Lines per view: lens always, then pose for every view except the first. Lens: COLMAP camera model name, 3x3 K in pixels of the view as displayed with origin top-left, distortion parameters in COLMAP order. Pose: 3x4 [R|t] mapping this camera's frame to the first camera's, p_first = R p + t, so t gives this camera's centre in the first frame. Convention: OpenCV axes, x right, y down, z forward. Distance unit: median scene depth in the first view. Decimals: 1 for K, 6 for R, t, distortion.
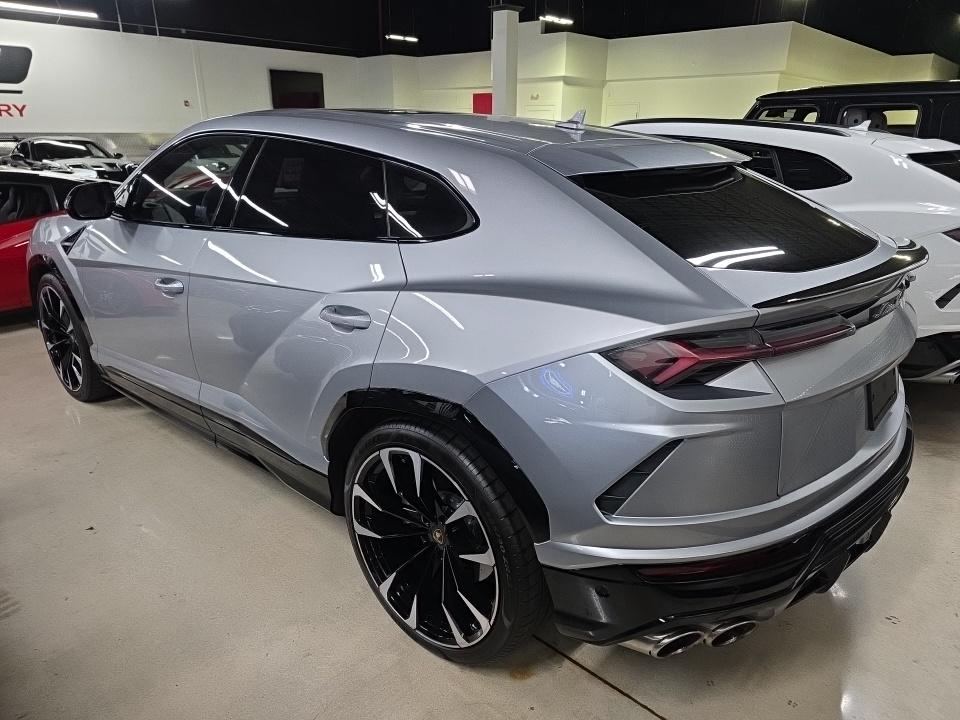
lens RADIAL K [[652.4, 0, 480.0], [0, 652.4, 360.0], [0, 0, 1]] dist [0.049633, -0.035844]
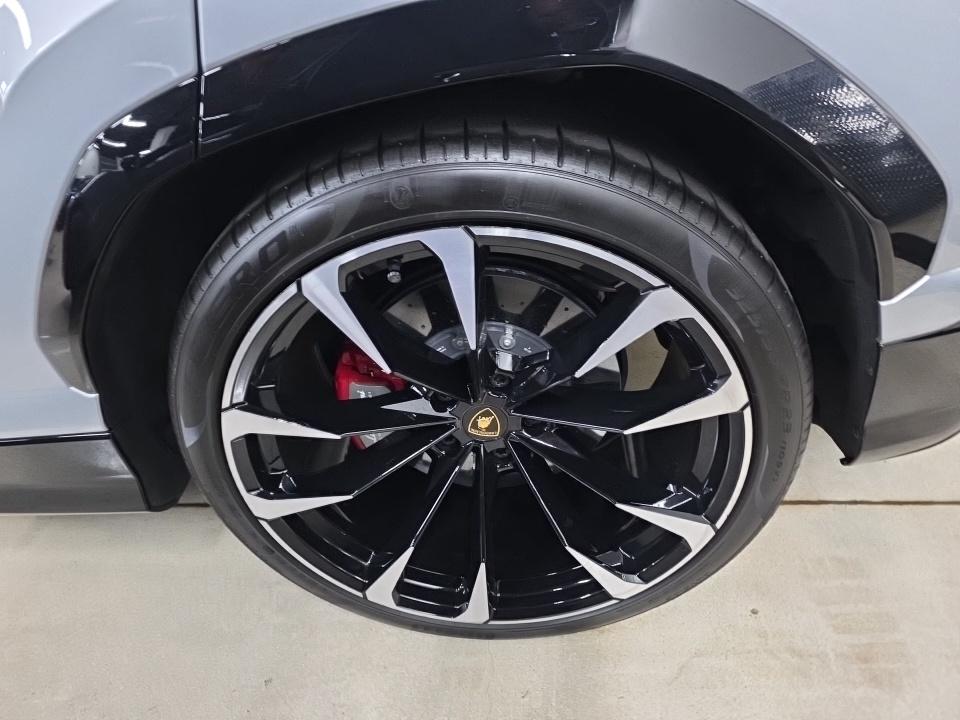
lens RADIAL K [[652.4, 0, 480.0], [0, 652.4, 360.0], [0, 0, 1]] dist [0.049633, -0.035844]
pose [[0.764275, -0.407781, 0.499598, -0.257246], [0.276350, 0.907060, 0.317605, 0.088259], [-0.582679, -0.104674, 0.805933, 0.635716]]
